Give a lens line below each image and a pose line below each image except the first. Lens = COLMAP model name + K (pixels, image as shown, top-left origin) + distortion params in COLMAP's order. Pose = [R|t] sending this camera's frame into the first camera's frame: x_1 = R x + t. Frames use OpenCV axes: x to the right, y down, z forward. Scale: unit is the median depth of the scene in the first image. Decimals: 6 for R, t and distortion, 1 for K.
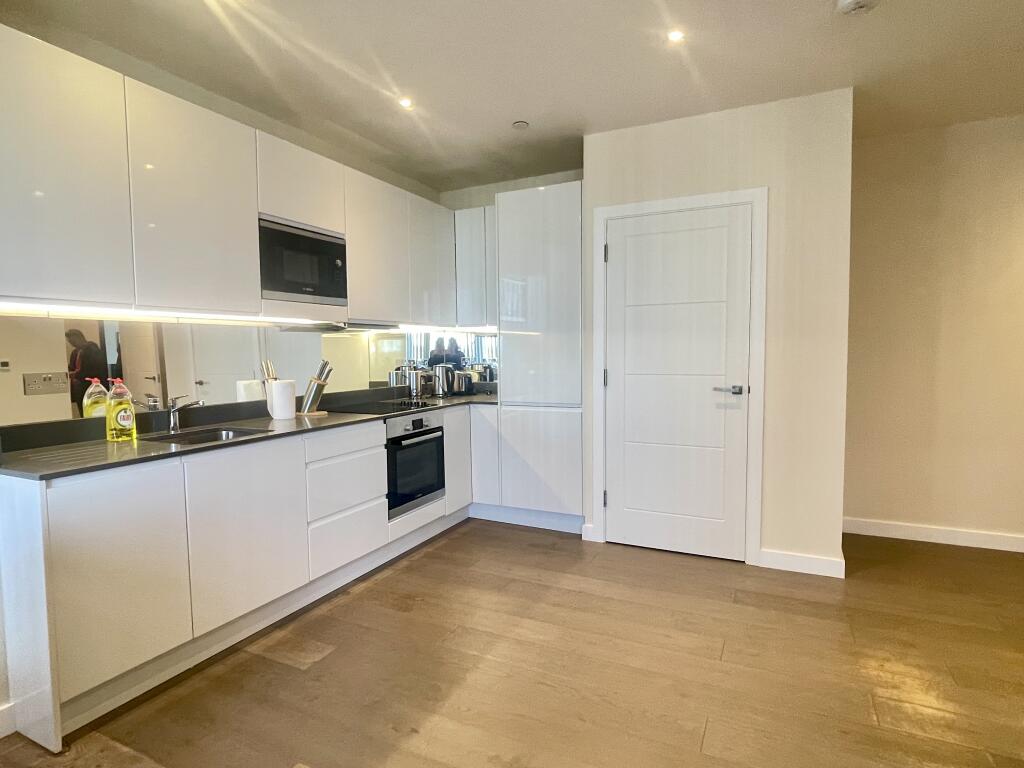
lens RADIAL K [[553.6, 0, 508.3], [0, 553.6, 390.2], [0, 0, 1]] dist [-0.016025, -0.002369]
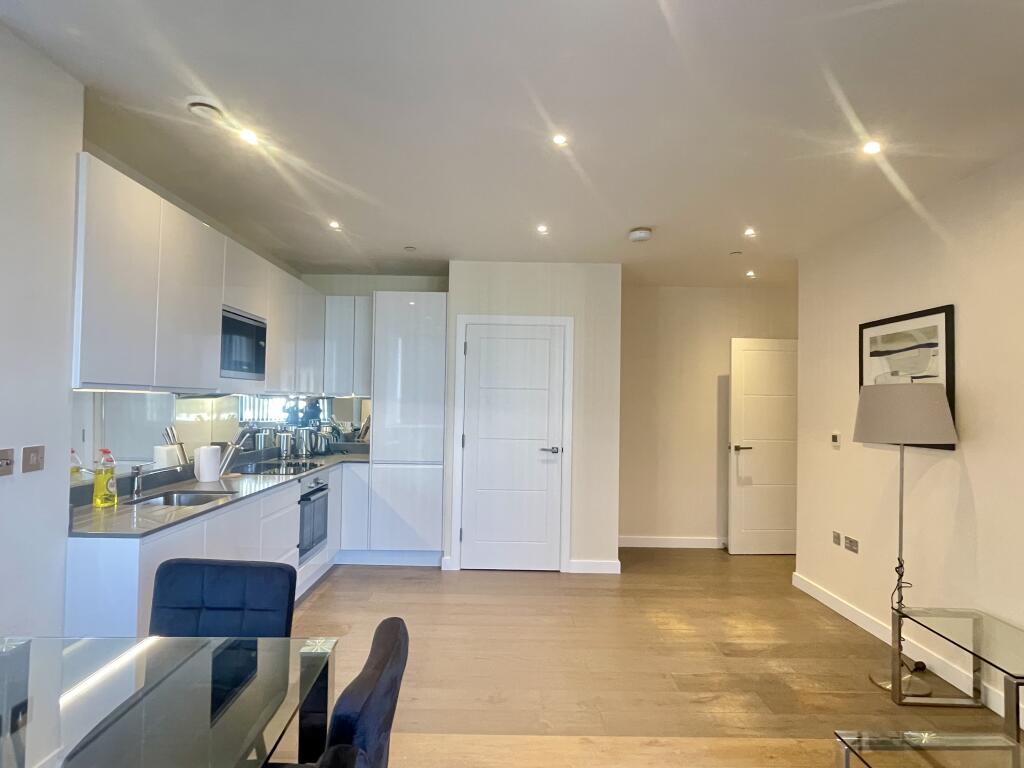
lens RADIAL K [[553.6, 0, 512.5], [0, 553.6, 382.7], [0, 0, 1]] dist [-0.016025, -0.002369]
pose [[0.889506, 0.044269, 0.454774, -0.354763], [0.004039, 0.994495, -0.104707, -0.024683], [-0.456905, 0.094974, 0.884431, -0.255972]]
